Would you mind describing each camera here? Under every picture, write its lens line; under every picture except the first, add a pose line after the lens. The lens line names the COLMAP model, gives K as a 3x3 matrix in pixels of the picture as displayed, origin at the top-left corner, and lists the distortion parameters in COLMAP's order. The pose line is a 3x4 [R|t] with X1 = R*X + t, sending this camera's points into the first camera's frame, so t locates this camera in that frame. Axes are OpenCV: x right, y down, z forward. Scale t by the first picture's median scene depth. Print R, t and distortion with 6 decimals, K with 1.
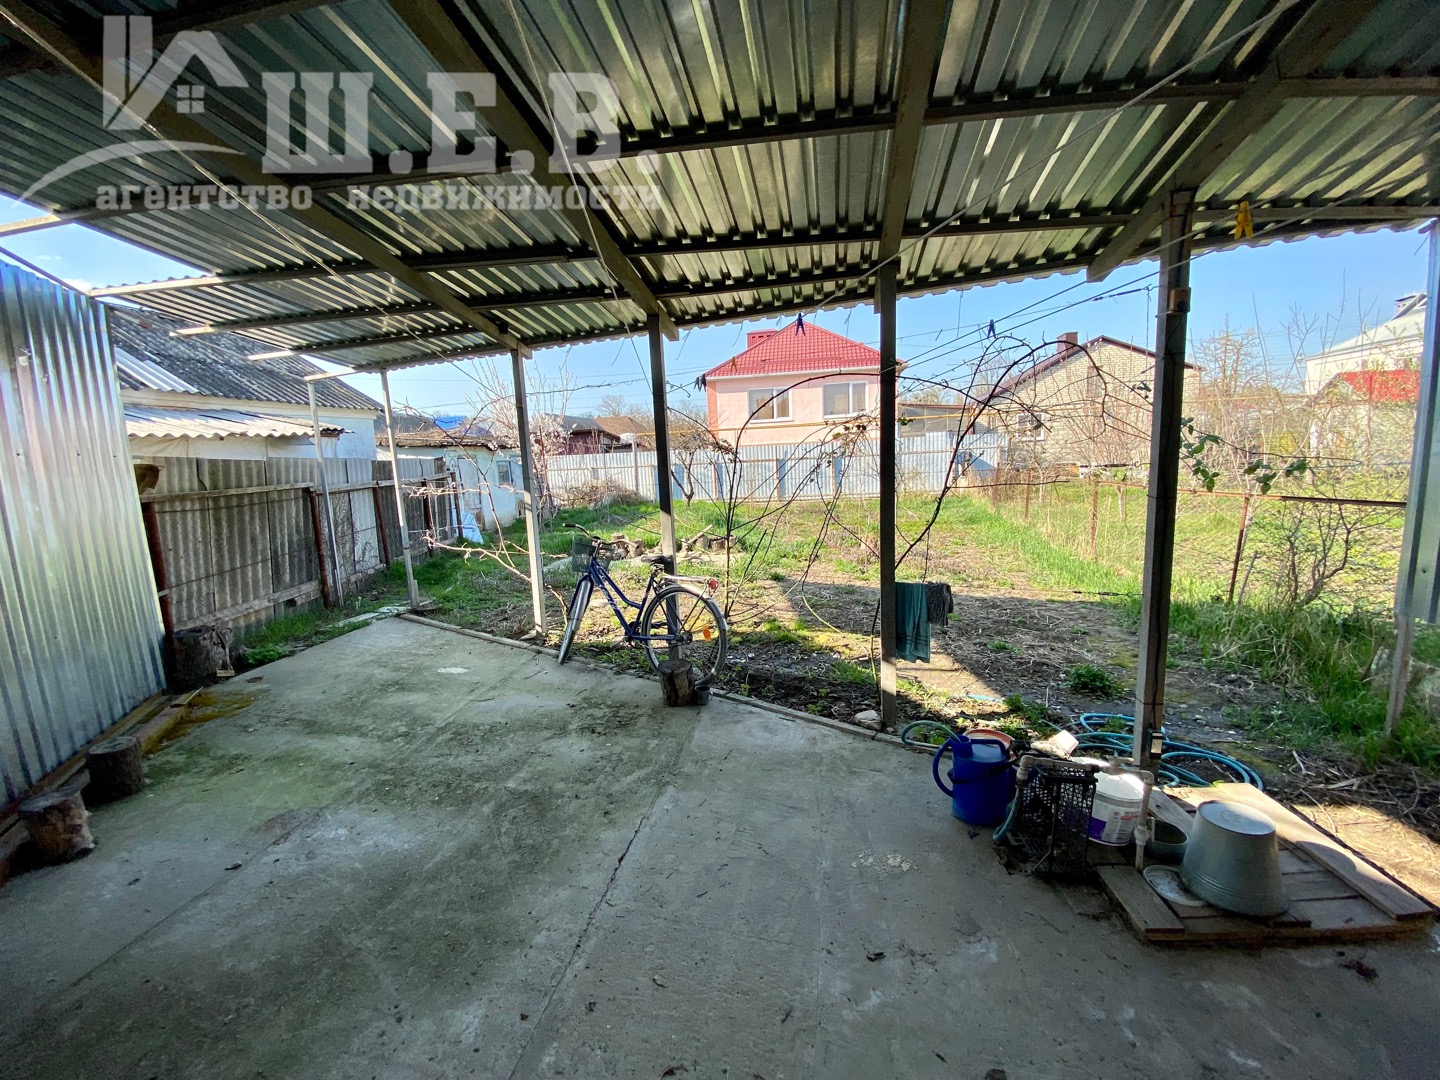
lens RADIAL K [[592.6, 0, 727.1], [0, 592.6, 536.5], [0, 0, 1]] dist [0.012634, -0.016768]
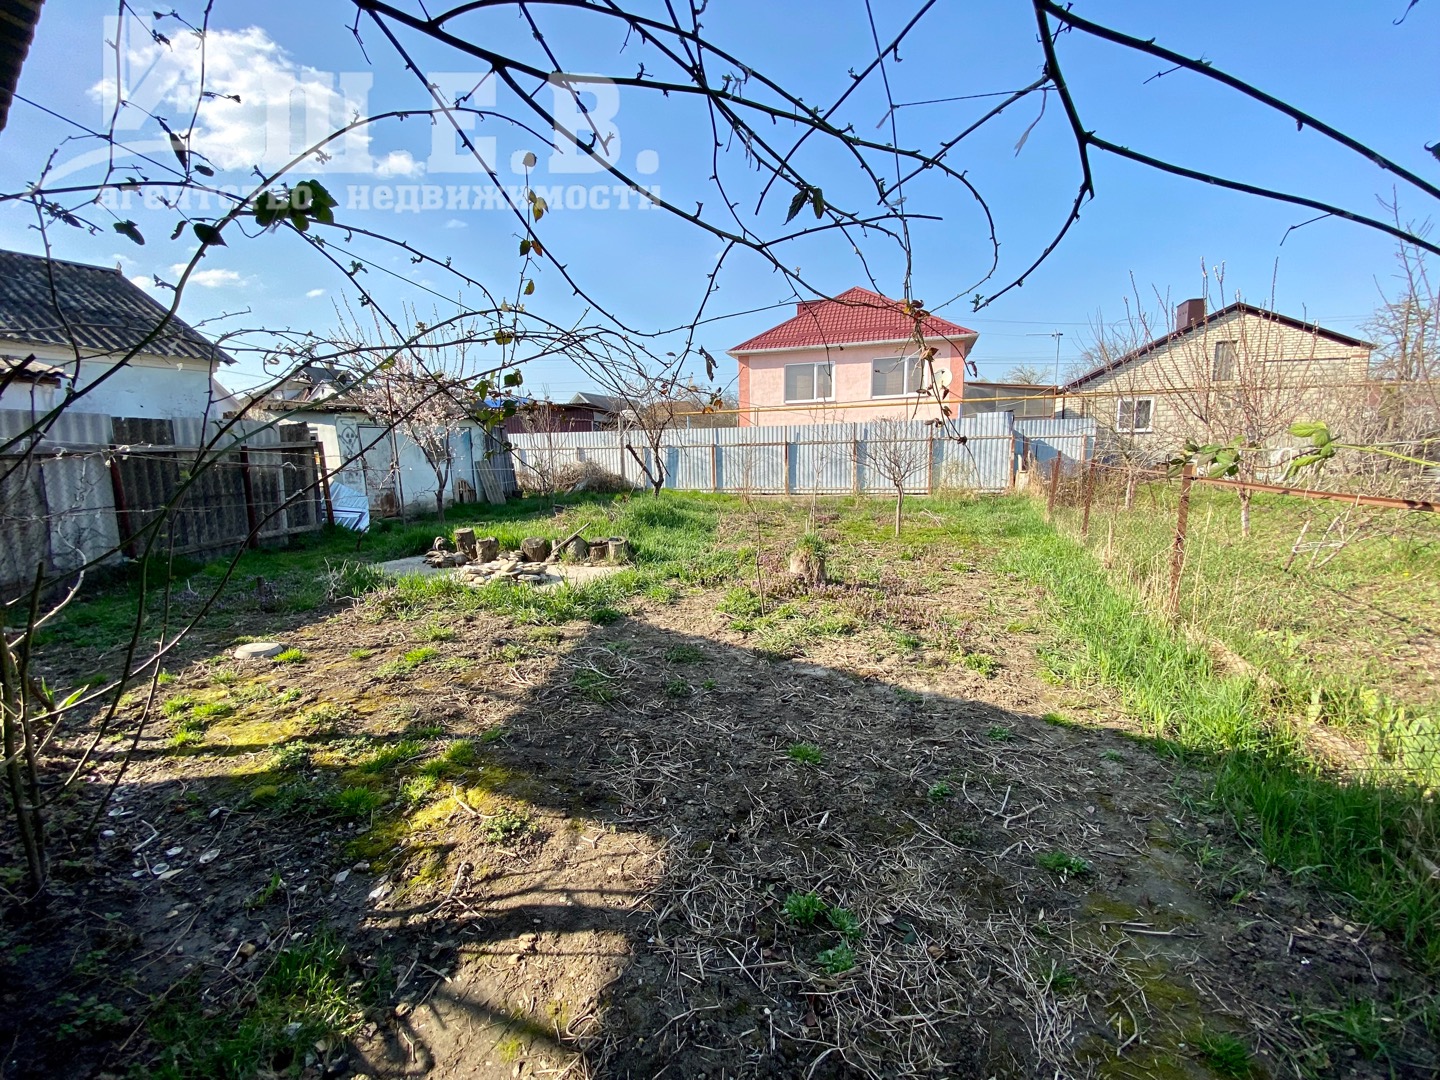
lens RADIAL K [[592.6, 0, 727.1], [0, 592.6, 536.5], [0, 0, 1]] dist [0.012634, -0.016768]
pose [[0.989025, 0.045972, -0.140413, 0.149106], [-0.043669, 0.998857, 0.019442, -0.016669], [0.141147, -0.013097, 0.989902, 0.211267]]
